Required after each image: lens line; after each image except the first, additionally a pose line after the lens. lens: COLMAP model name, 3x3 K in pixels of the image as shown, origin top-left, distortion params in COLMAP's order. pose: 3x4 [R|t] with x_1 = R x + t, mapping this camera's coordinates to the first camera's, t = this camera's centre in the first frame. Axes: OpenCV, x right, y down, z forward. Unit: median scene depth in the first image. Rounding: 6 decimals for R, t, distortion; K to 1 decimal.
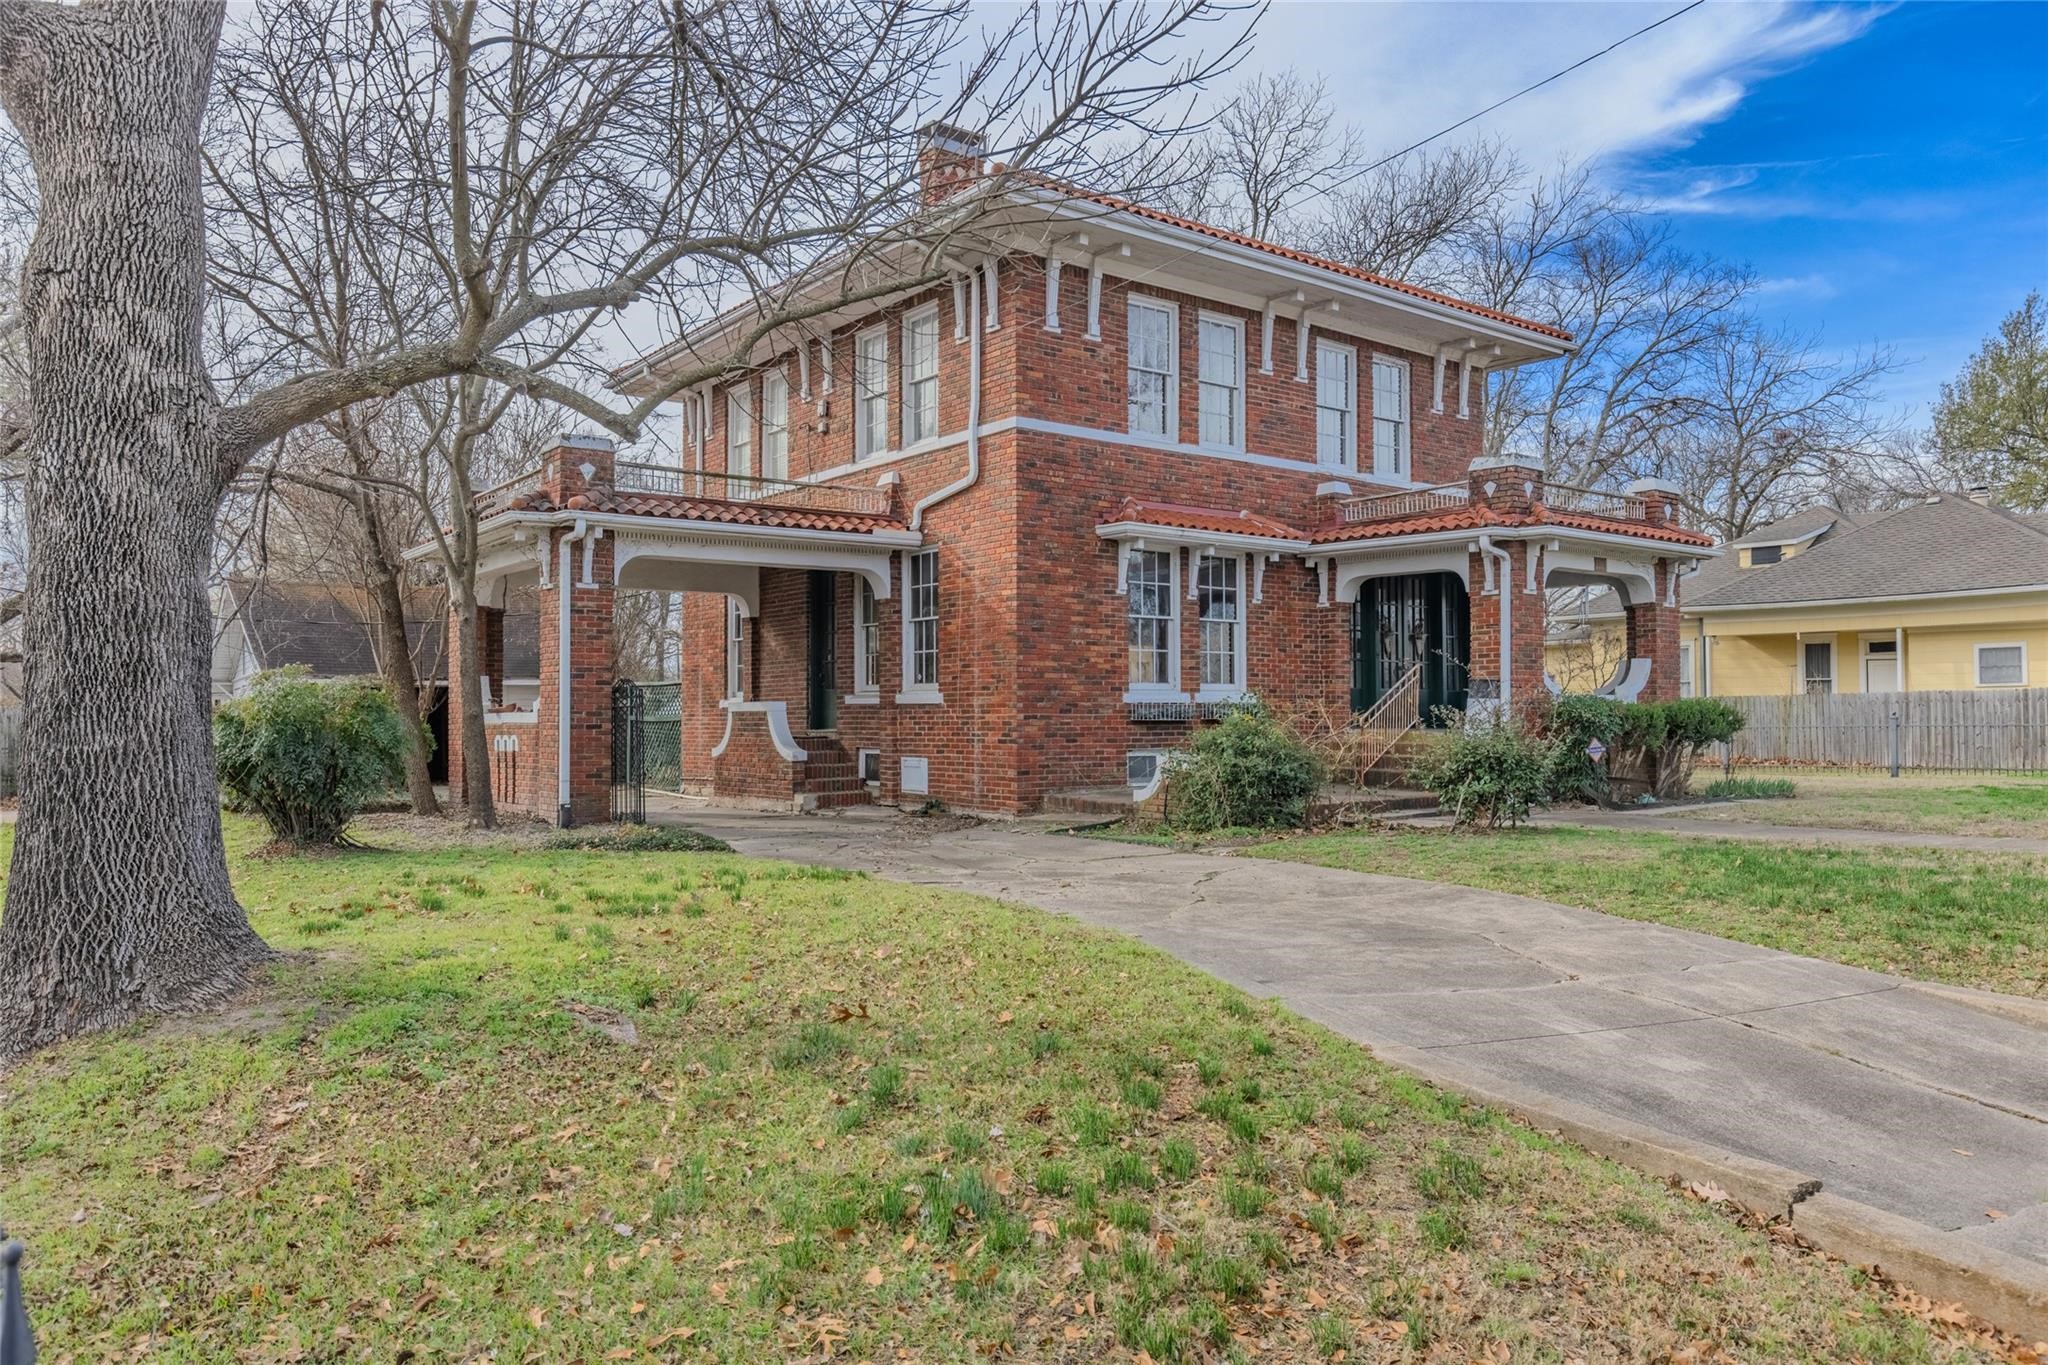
lens RADIAL K [[1382.4, 0, 1018.1], [0, 1382.4, 682.6], [0, 0, 1]] dist [0.007067, 0.000864]
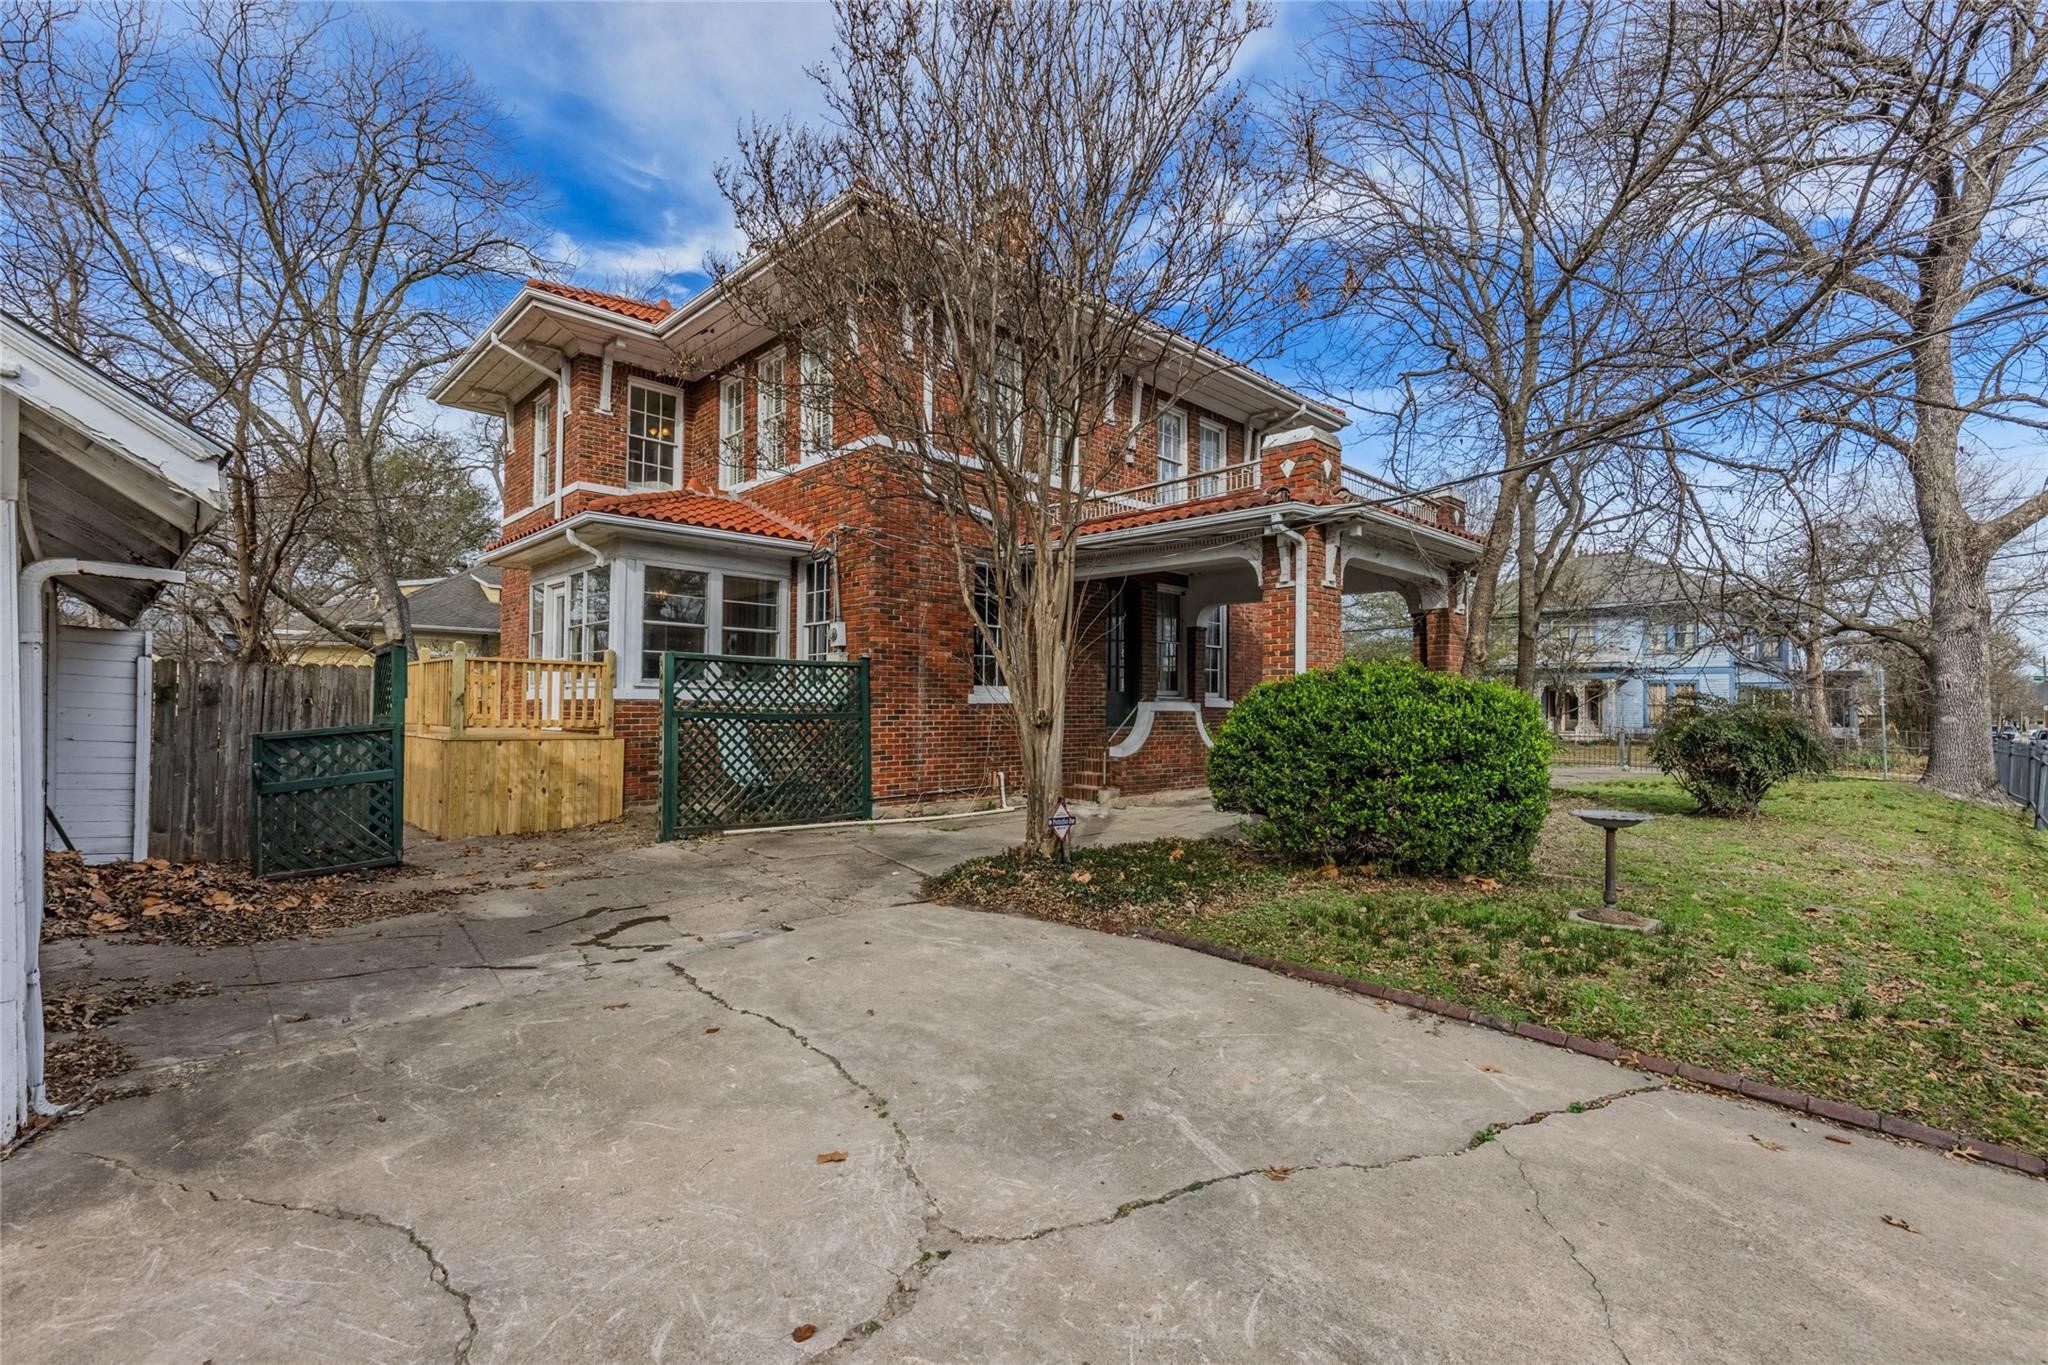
lens RADIAL K [[933.0, 0, 1031.1], [0, 933.0, 690.4], [0, 0, 1]] dist [-0.000885, -0.000033]
pose [[0.998006, 0.011312, 0.062099, 0.138236], [-0.012490, 0.999749, 0.018605, -0.004638], [-0.061873, -0.019343, 0.997897, 0.399564]]
